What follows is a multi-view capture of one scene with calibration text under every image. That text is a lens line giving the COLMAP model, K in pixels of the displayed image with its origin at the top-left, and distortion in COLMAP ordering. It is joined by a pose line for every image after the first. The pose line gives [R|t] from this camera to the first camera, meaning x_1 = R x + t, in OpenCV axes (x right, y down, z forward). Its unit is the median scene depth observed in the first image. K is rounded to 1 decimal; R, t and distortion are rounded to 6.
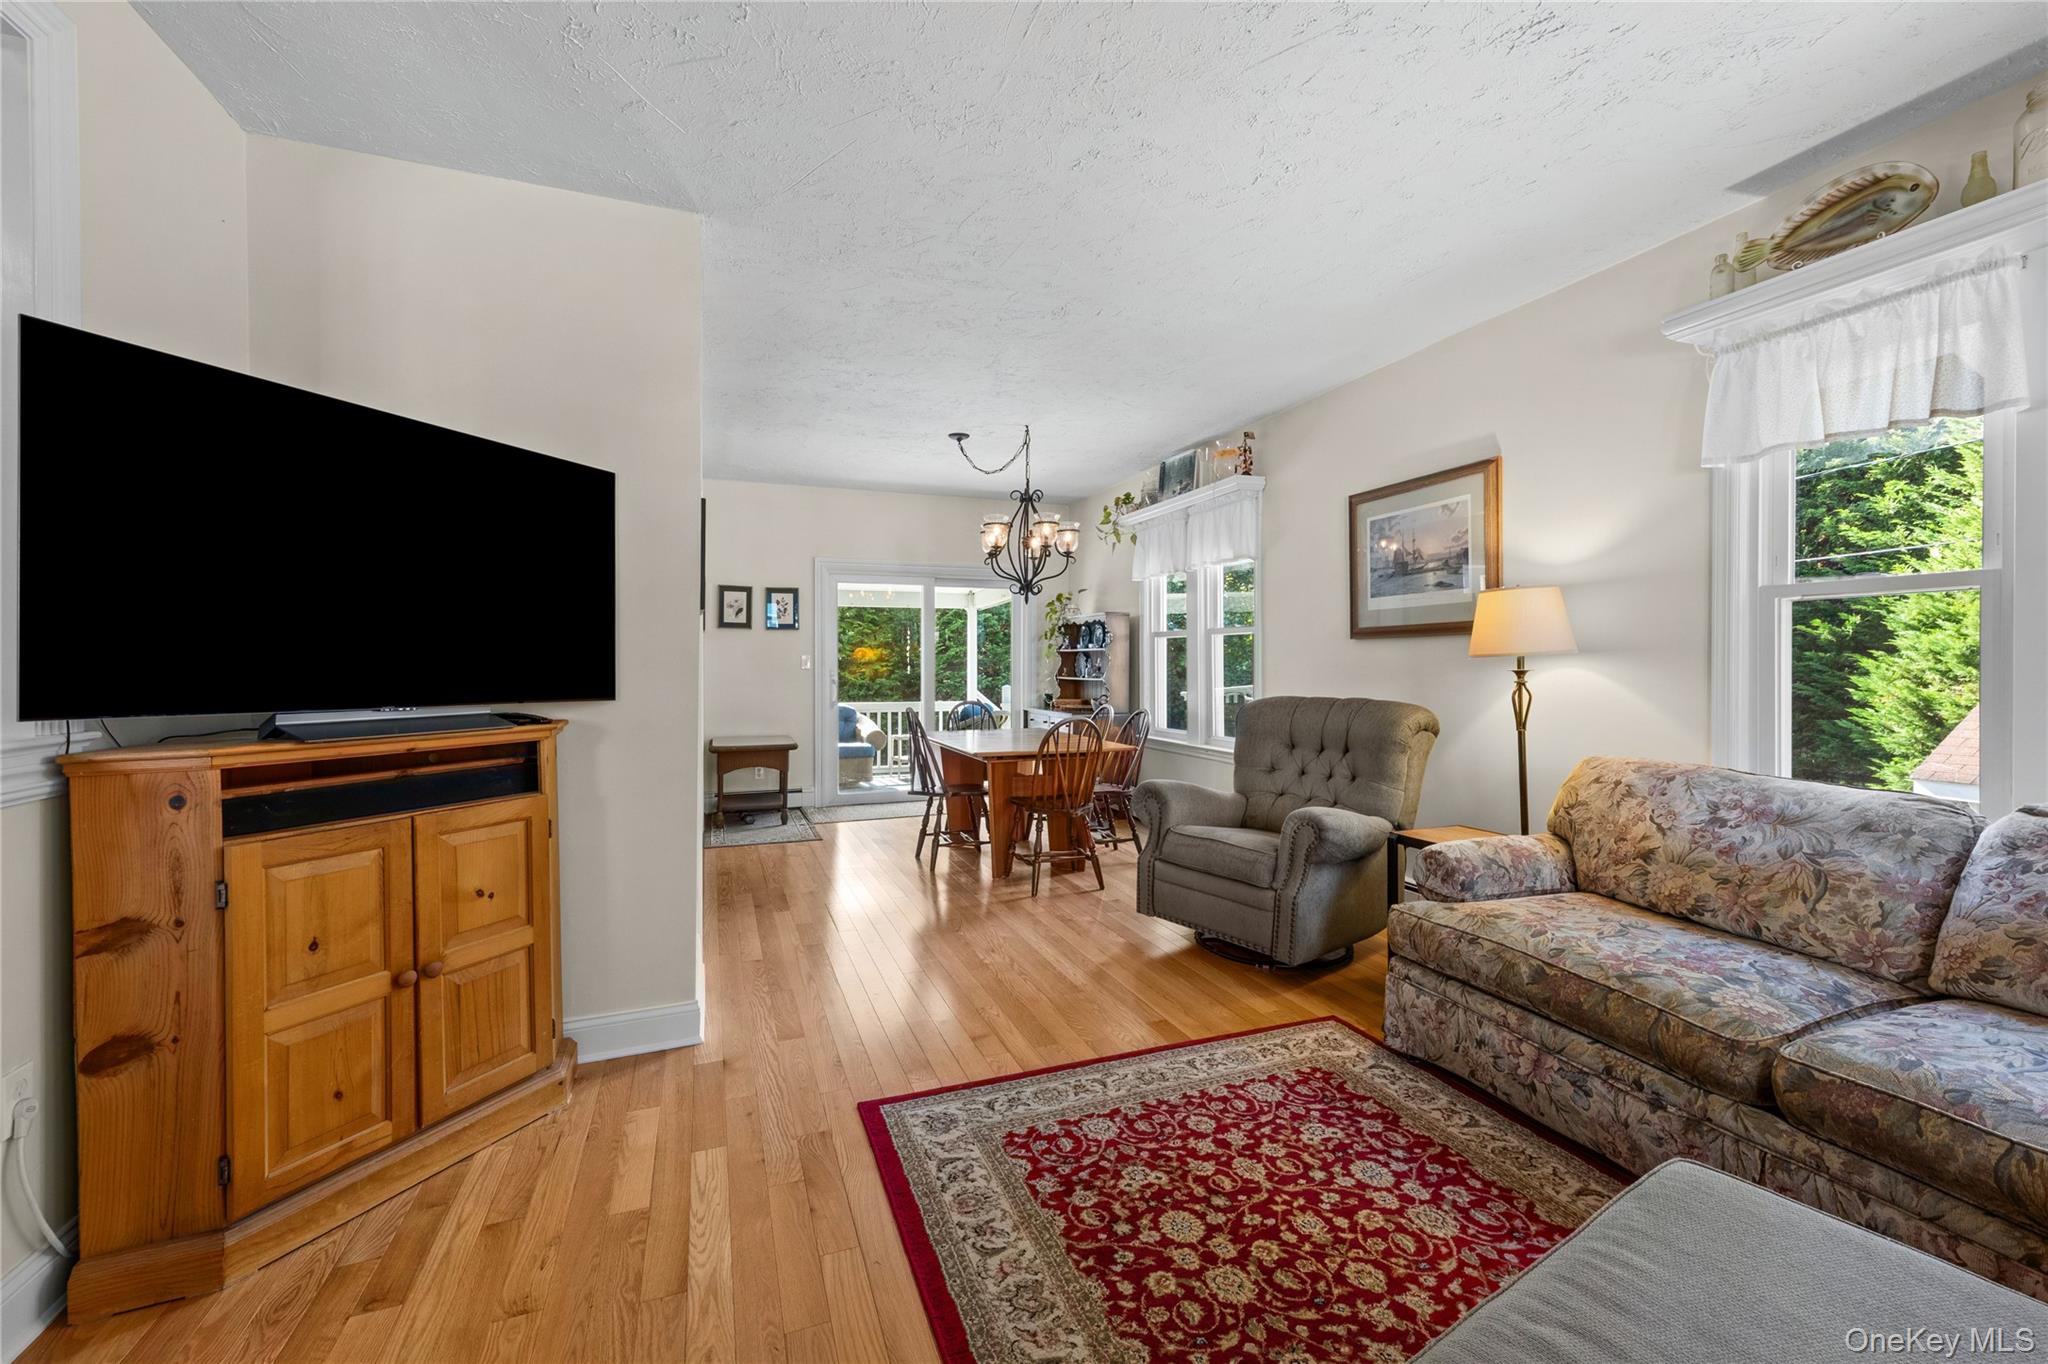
lens RADIAL K [[838.3, 0, 1029.0], [0, 838.3, 673.5], [0, 0, 1]] dist [0.007404, -0.000190]
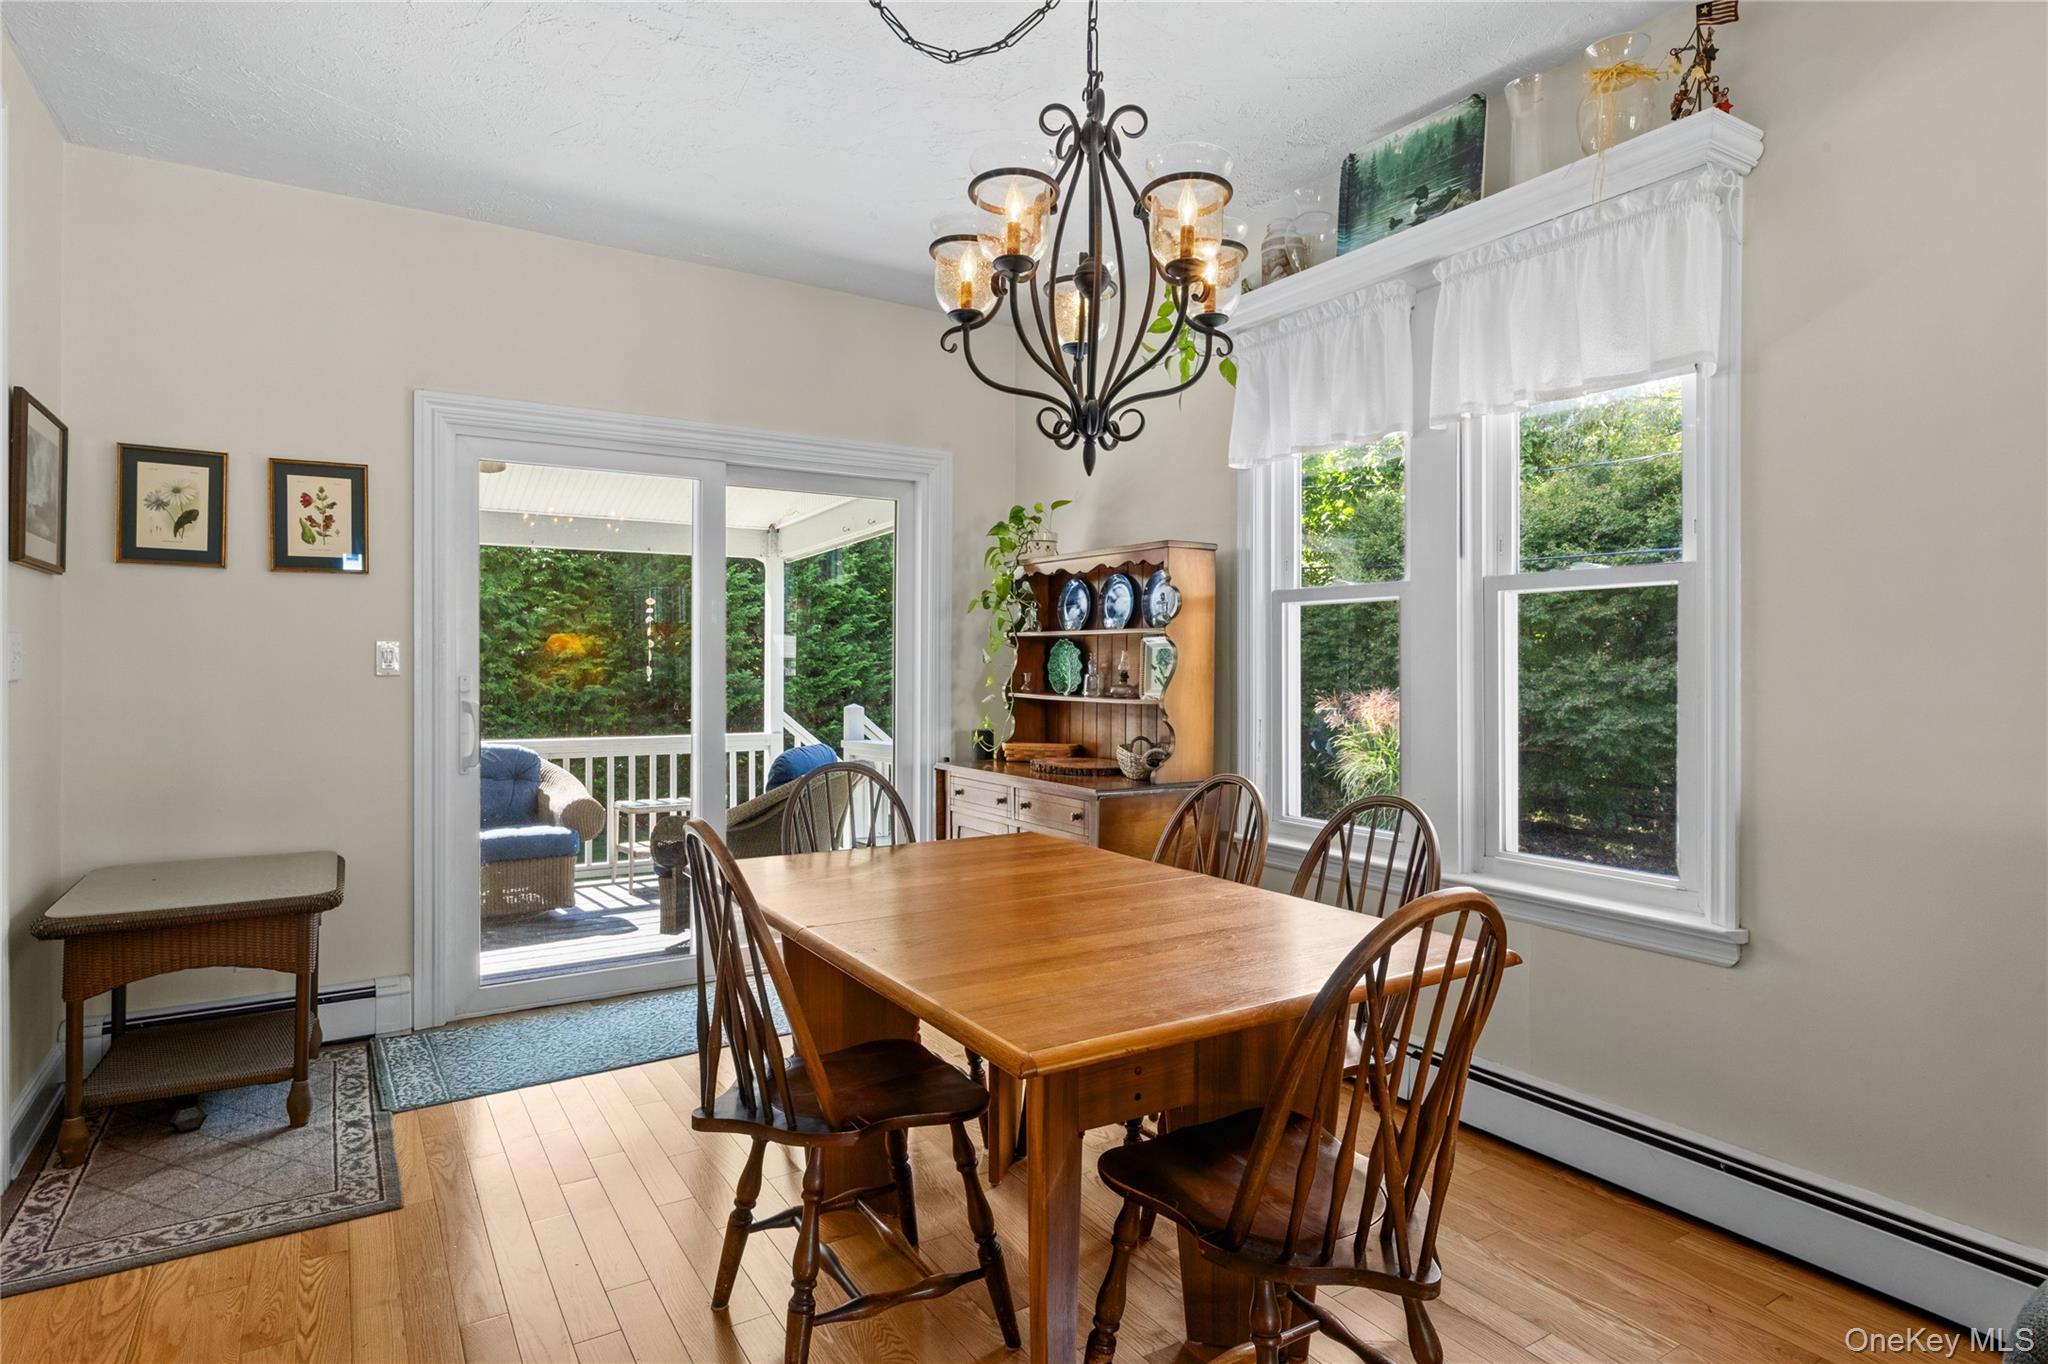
lens RADIAL K [[1104.3, 0, 1028.3], [0, 1104.3, 666.1], [0, 0, 1]] dist [-0.003763, -0.000295]
pose [[0.979964, 0.002447, 0.199161, -0.210450], [-0.000965, 0.999971, -0.007539, -0.016944], [-0.199174, 0.007196, 0.979938, 1.197722]]
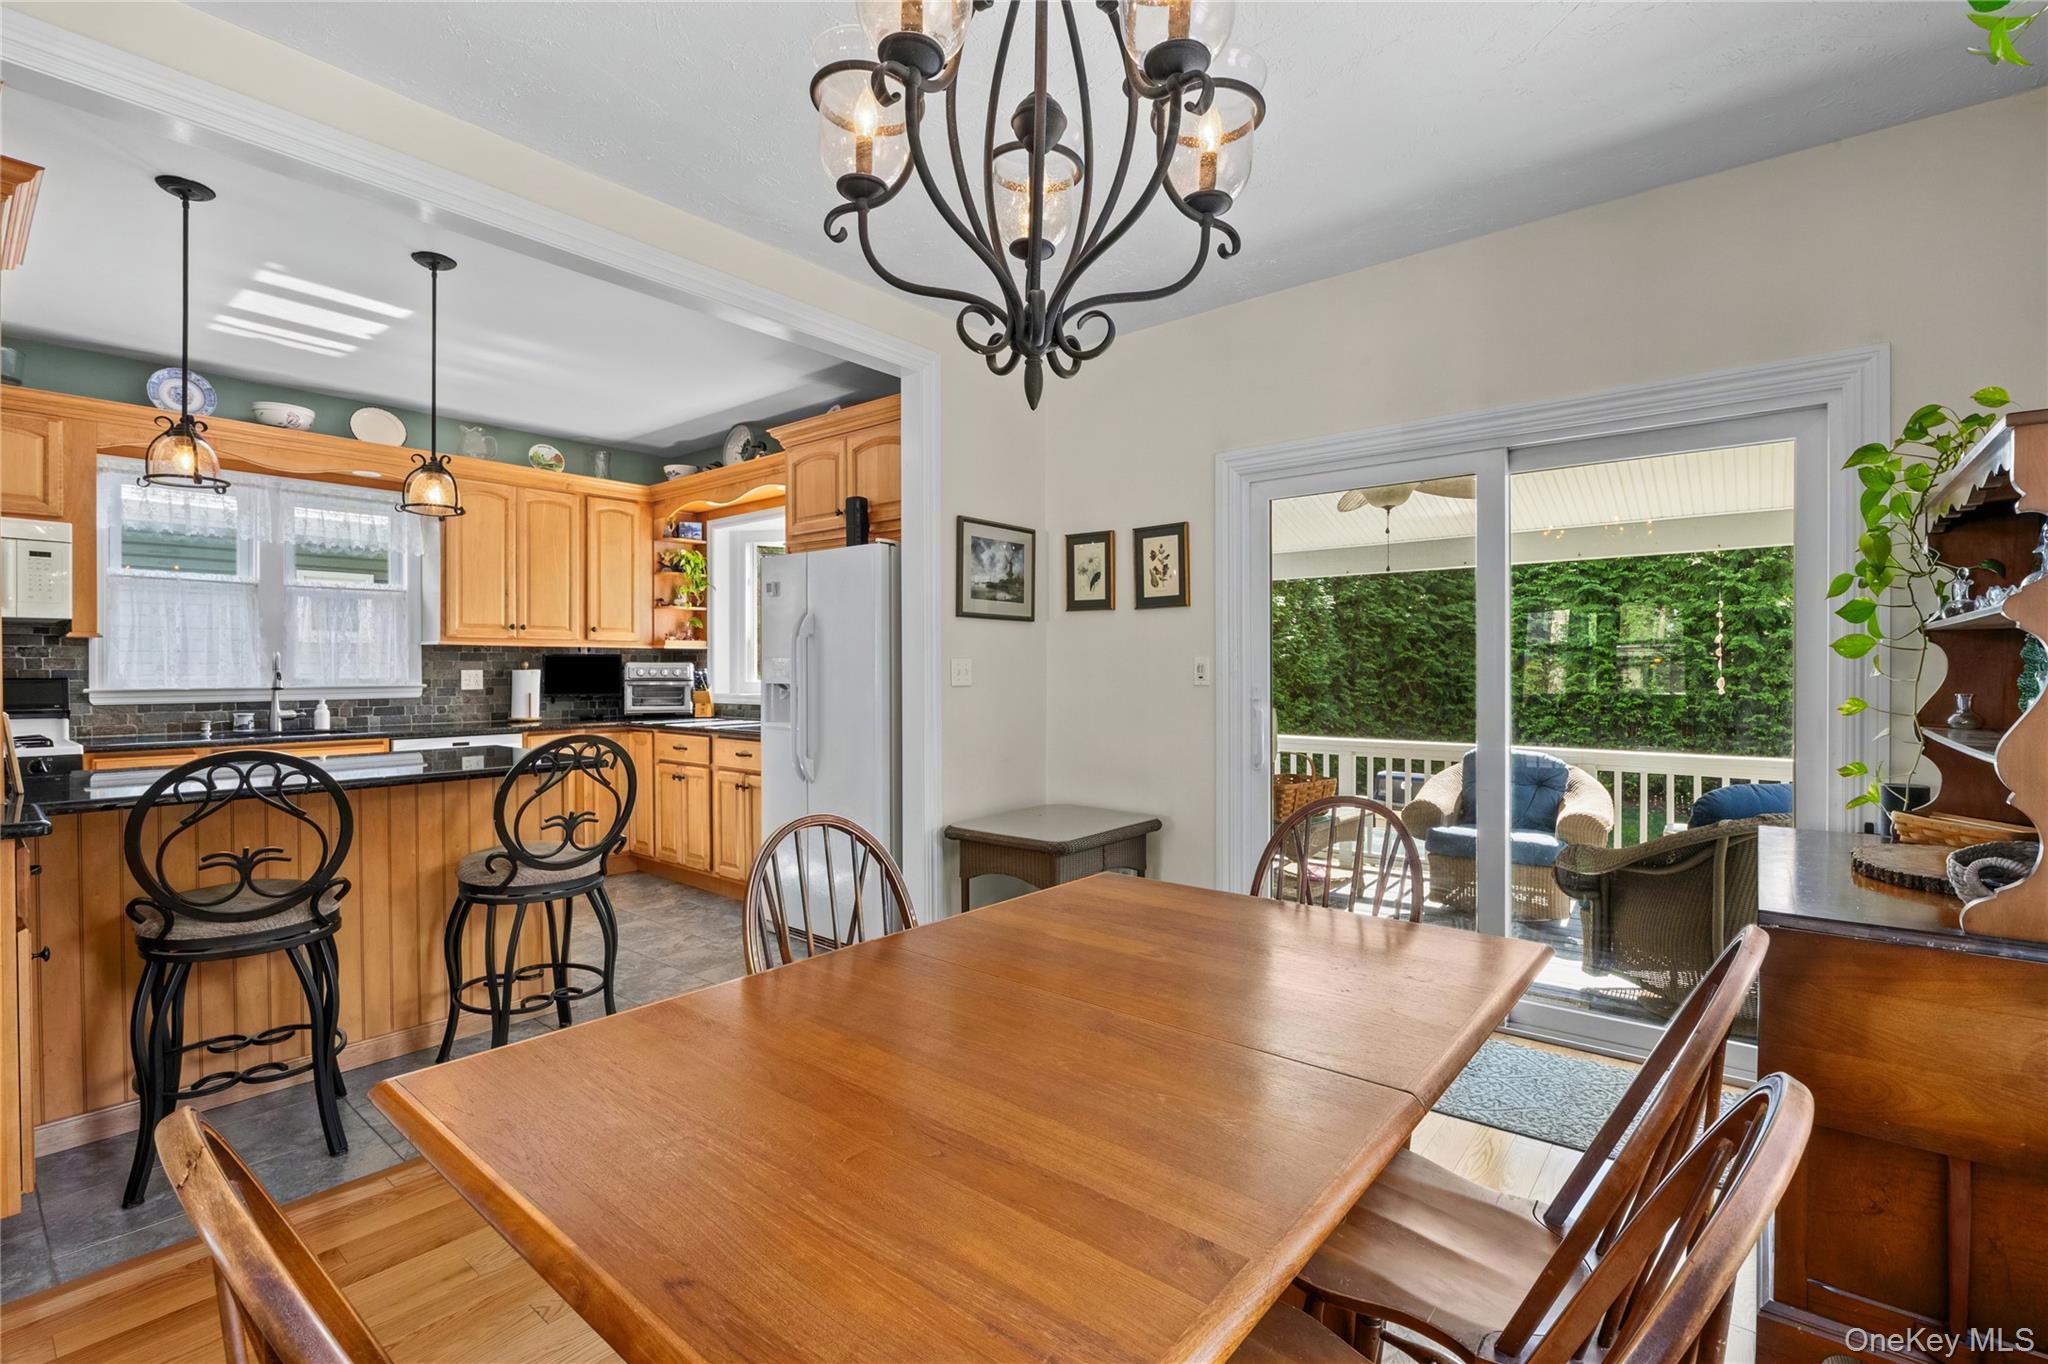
lens RADIAL K [[919.5, 0, 1024.0], [0, 919.5, 682.0], [0, 0, 1]] dist [-0.008369, -0.000169]
pose [[0.495967, 0.008863, -0.868296, 0.408628], [-0.007421, 0.999955, 0.005968, -0.025649], [0.868310, 0.003484, 0.496010, 1.741787]]
